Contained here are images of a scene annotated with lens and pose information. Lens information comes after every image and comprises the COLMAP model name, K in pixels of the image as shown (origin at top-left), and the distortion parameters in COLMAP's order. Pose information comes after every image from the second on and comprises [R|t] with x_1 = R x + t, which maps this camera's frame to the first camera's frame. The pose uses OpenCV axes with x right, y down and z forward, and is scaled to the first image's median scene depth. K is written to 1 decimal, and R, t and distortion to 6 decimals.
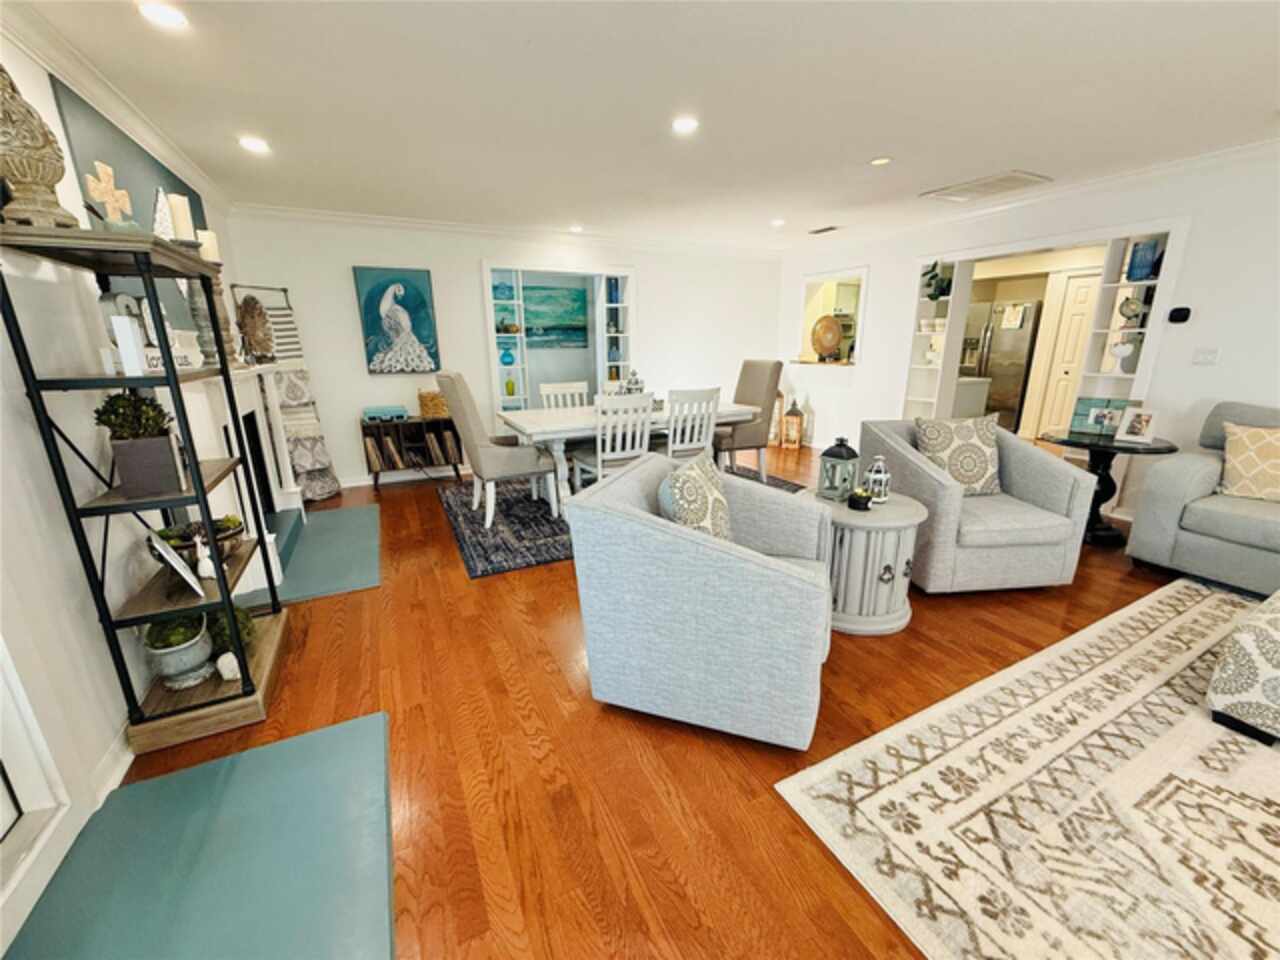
lens RADIAL K [[511.0, 0, 642.8], [0, 511.0, 478.5], [0, 0, 1]] dist [0.006145, -0.000132]
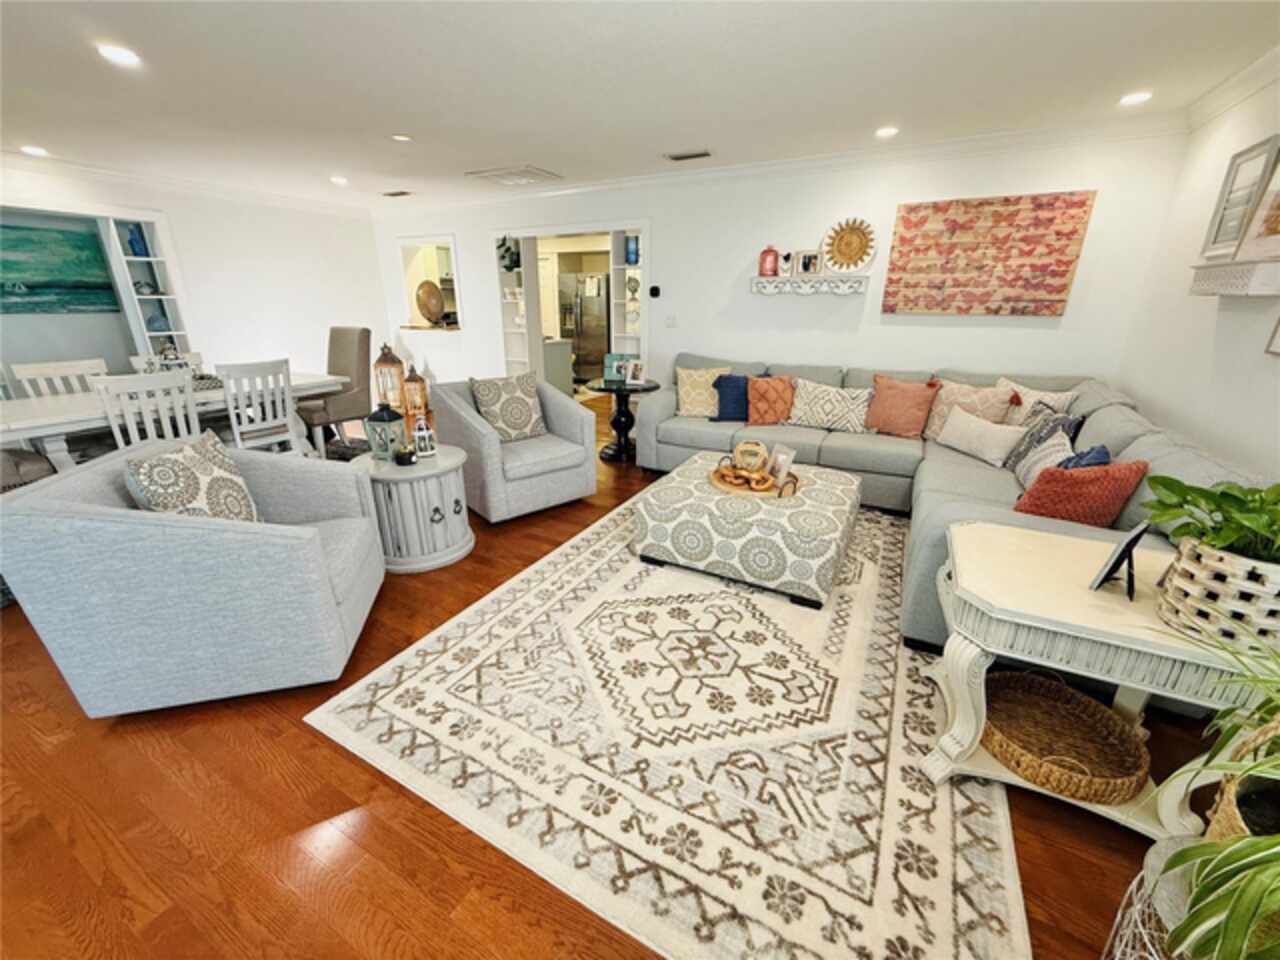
lens RADIAL K [[511.0, 0, 638.9], [0, 511.0, 477.6], [0, 0, 1]] dist [0.006145, -0.000132]
pose [[0.829310, -0.175049, 0.530662, 0.224618], [0.137547, 0.984394, 0.109766, 0.032389], [-0.541596, -0.018039, 0.840446, -0.214447]]
